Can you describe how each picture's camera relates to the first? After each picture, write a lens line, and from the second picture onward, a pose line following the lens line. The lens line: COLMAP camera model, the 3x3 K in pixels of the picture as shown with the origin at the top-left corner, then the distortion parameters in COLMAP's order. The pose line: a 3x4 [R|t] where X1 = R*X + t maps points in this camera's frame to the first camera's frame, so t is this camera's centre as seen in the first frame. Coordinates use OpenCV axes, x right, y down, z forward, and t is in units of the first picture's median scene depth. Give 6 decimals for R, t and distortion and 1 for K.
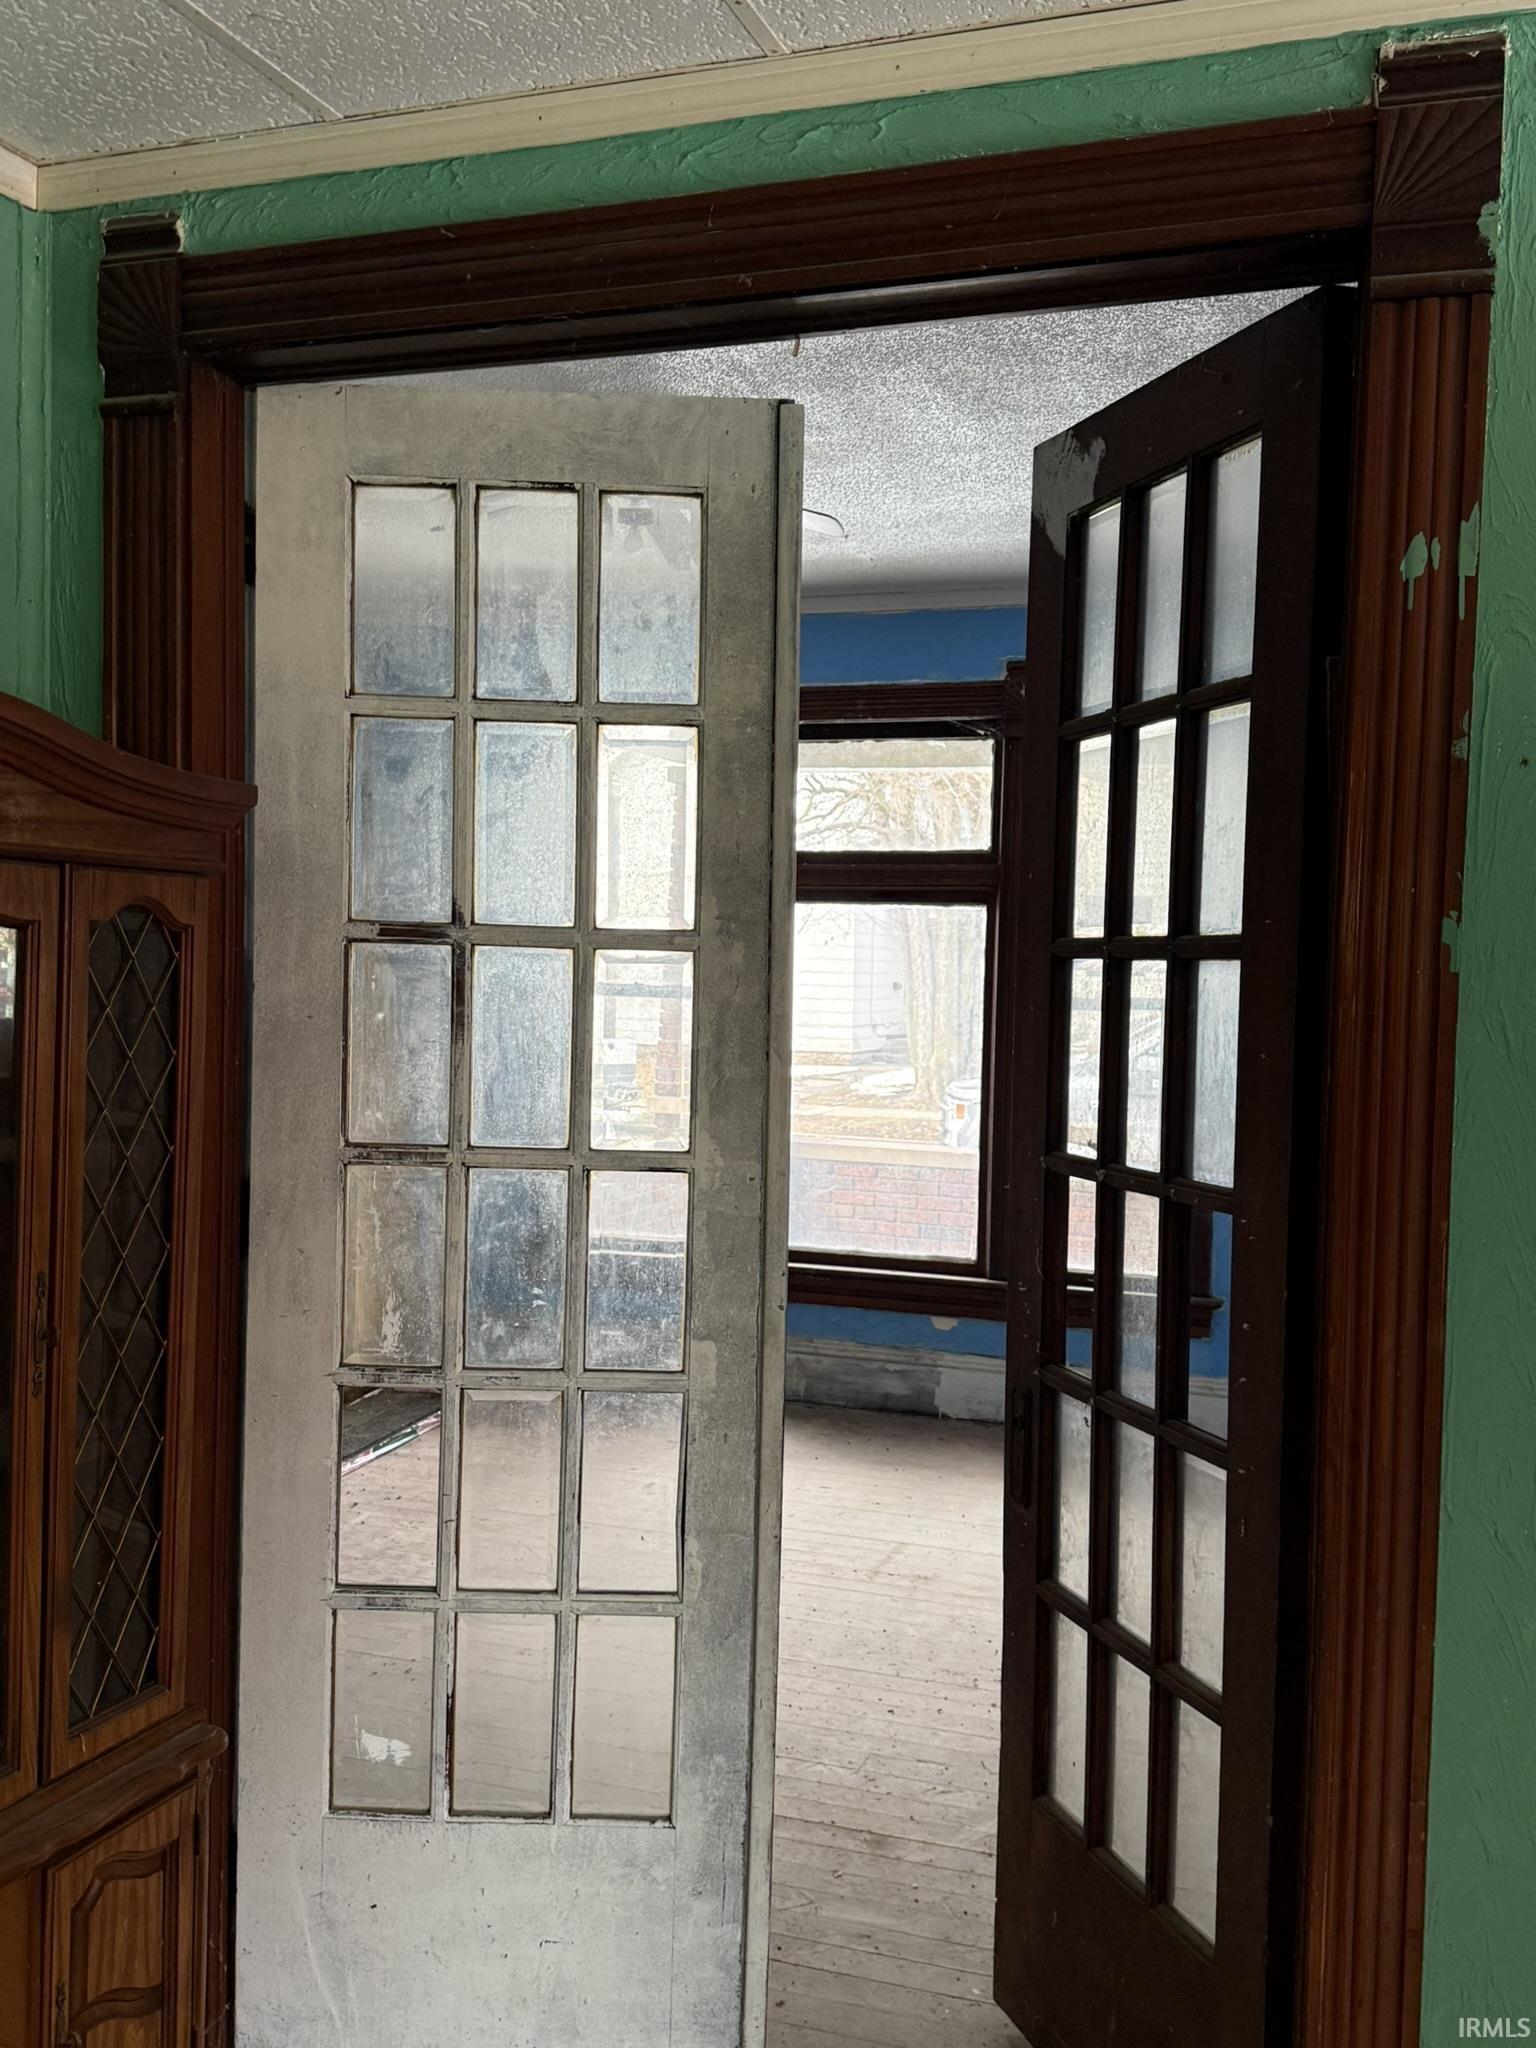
lens RADIAL K [[1926.5, 0, 768.7], [0, 1926.5, 1024.0], [0, 0, 1]] dist [0.003705, 0.000000]
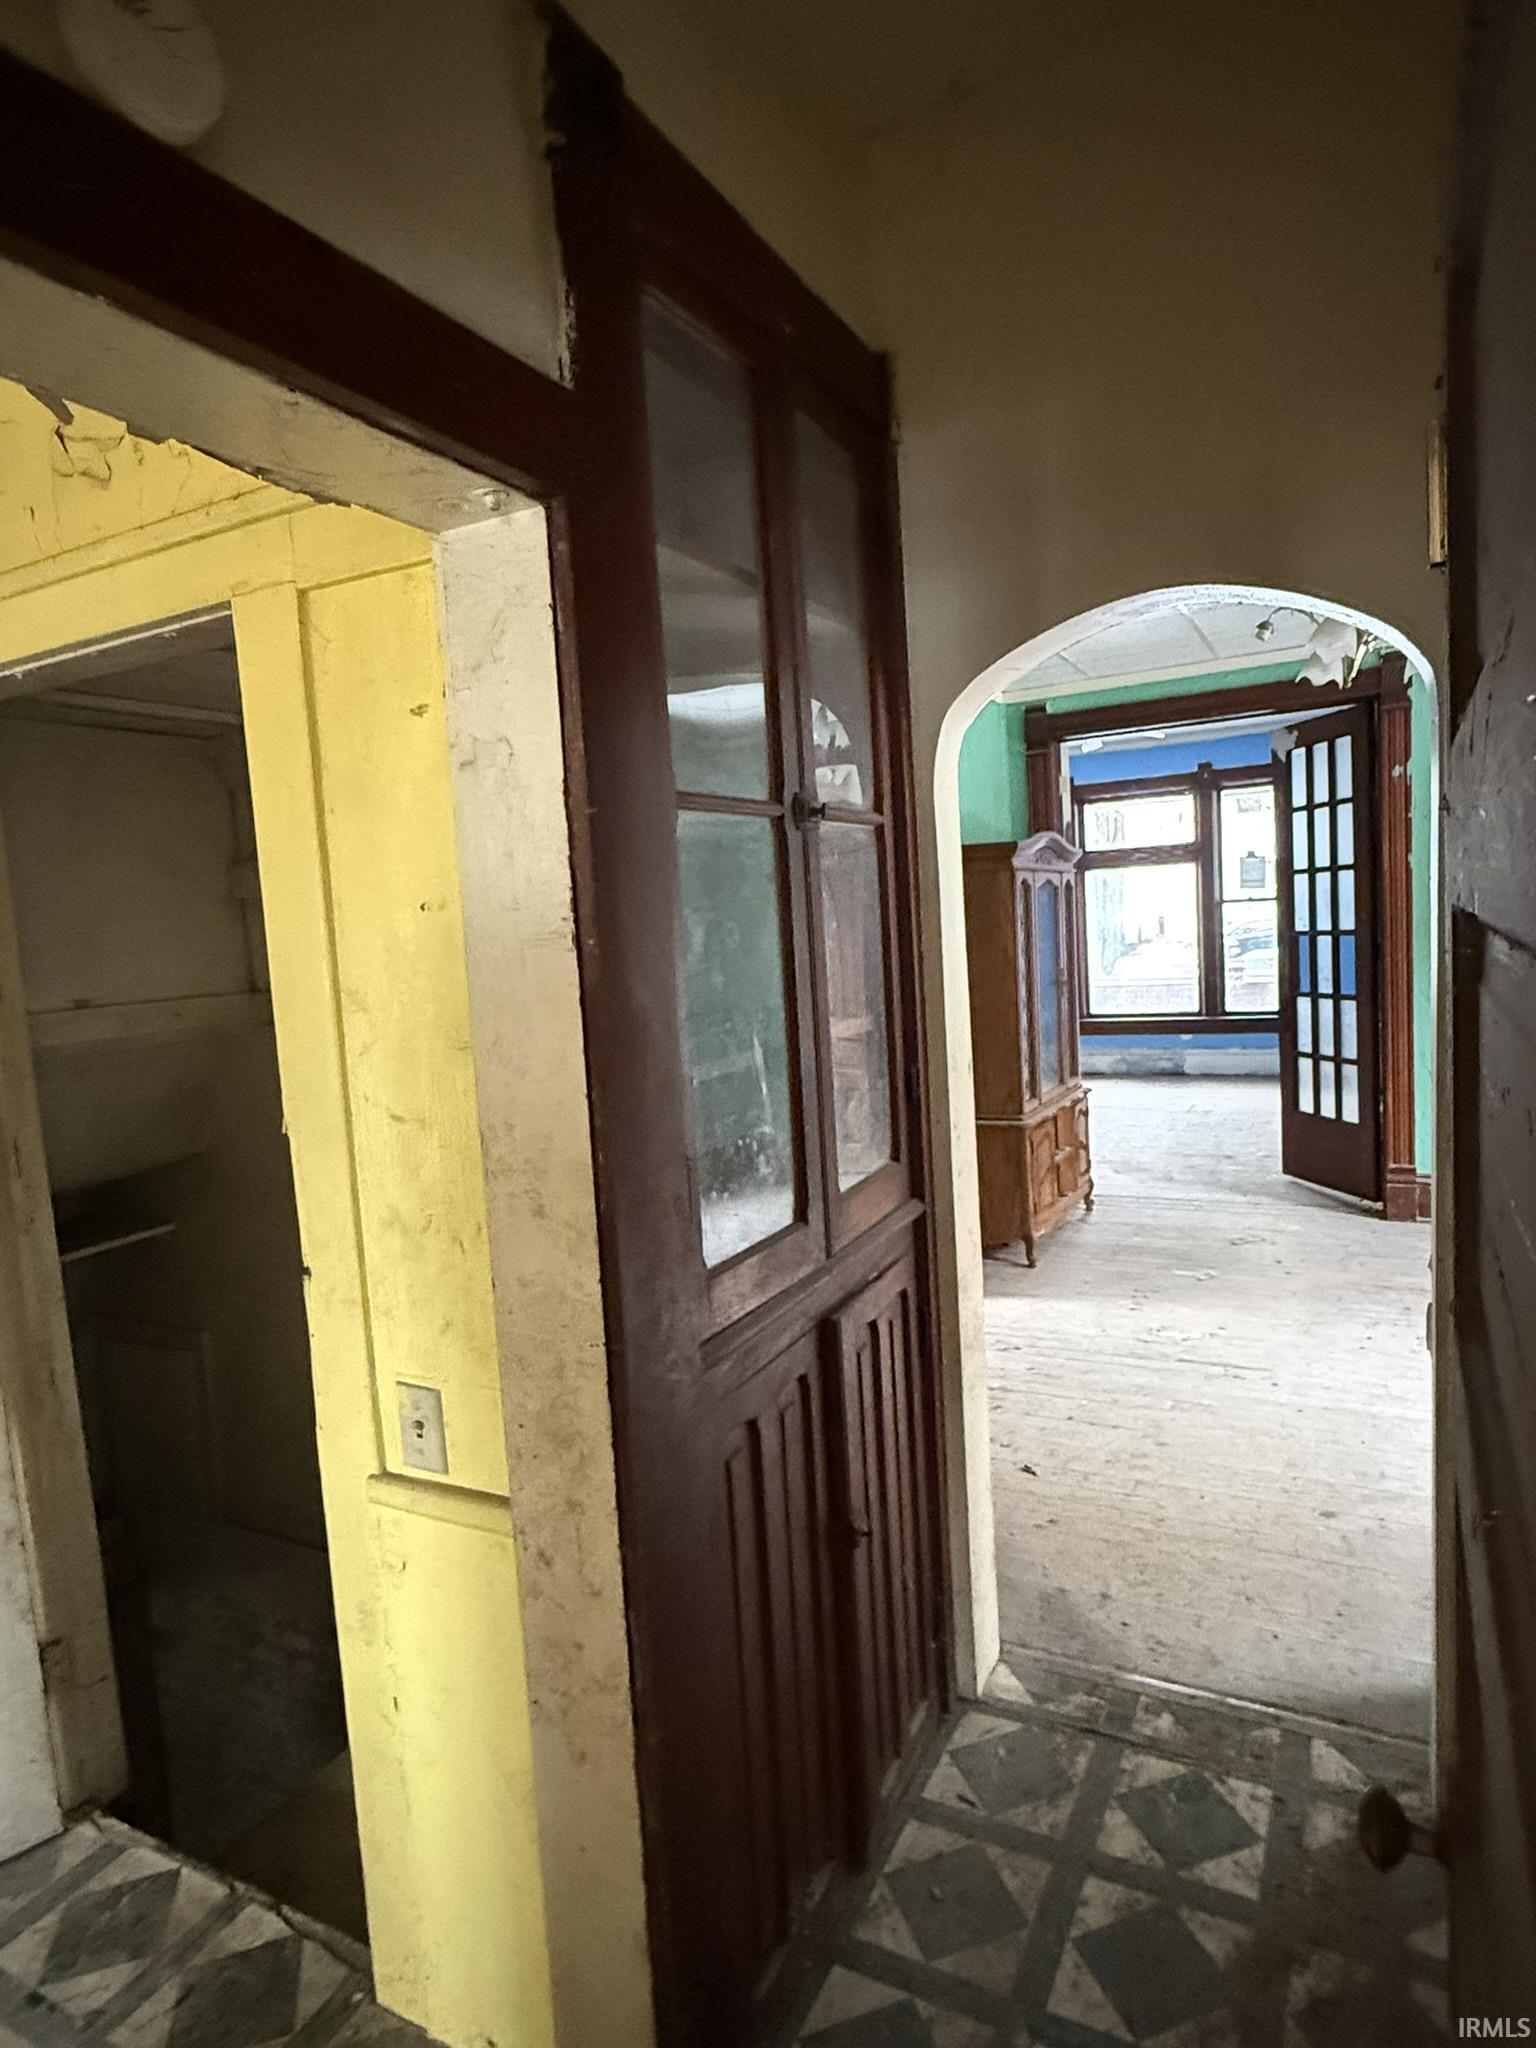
lens RADIAL K [[1164.8, 0, 768.4], [0, 1164.8, 1021.3], [0, 0, 1]] dist [-0.001052, -0.000587]
pose [[0.985769, -0.074594, -0.150649, -0.243212], [0.082424, 0.995516, 0.046406, 0.026947], [0.146512, -0.058163, 0.987497, -0.629908]]
